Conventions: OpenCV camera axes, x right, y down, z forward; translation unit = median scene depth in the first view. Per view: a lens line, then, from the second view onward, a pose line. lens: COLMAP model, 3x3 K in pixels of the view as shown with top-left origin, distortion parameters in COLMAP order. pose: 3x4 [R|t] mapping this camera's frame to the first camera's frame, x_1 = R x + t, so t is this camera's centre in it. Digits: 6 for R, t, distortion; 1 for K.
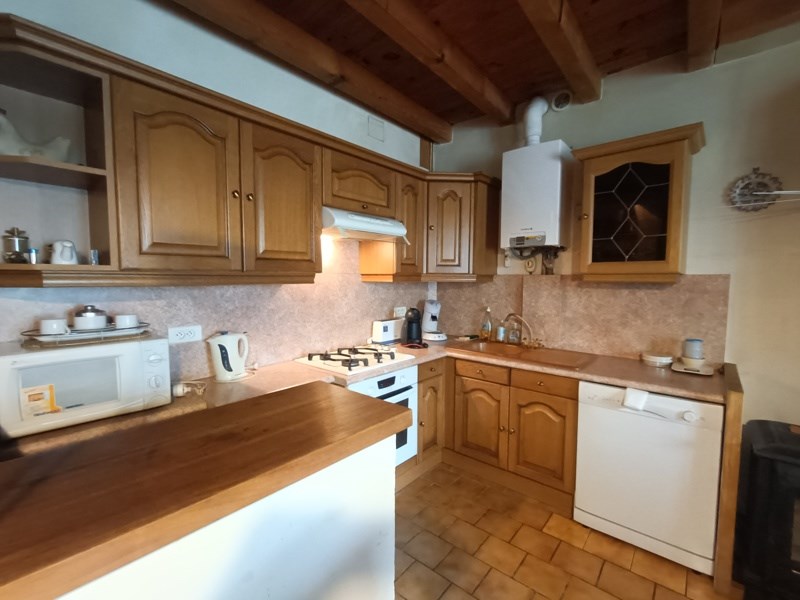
lens RADIAL K [[355.1, 0, 400.2], [0, 355.1, 301.6], [0, 0, 1]] dist [-0.001984, 0.000065]
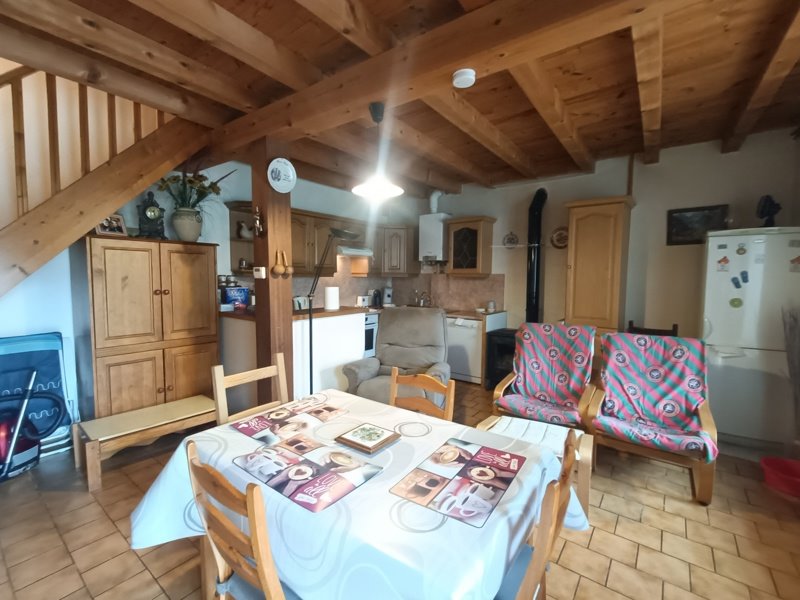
lens RADIAL K [[355.1, 0, 398.5], [0, 355.1, 298.5], [0, 0, 1]] dist [-0.001984, 0.000065]
pose [[0.999088, 0.002879, 0.042596, 0.075665], [-0.002727, 0.999990, -0.003616, 0.080983], [-0.042606, 0.003497, 0.999086, -1.115786]]
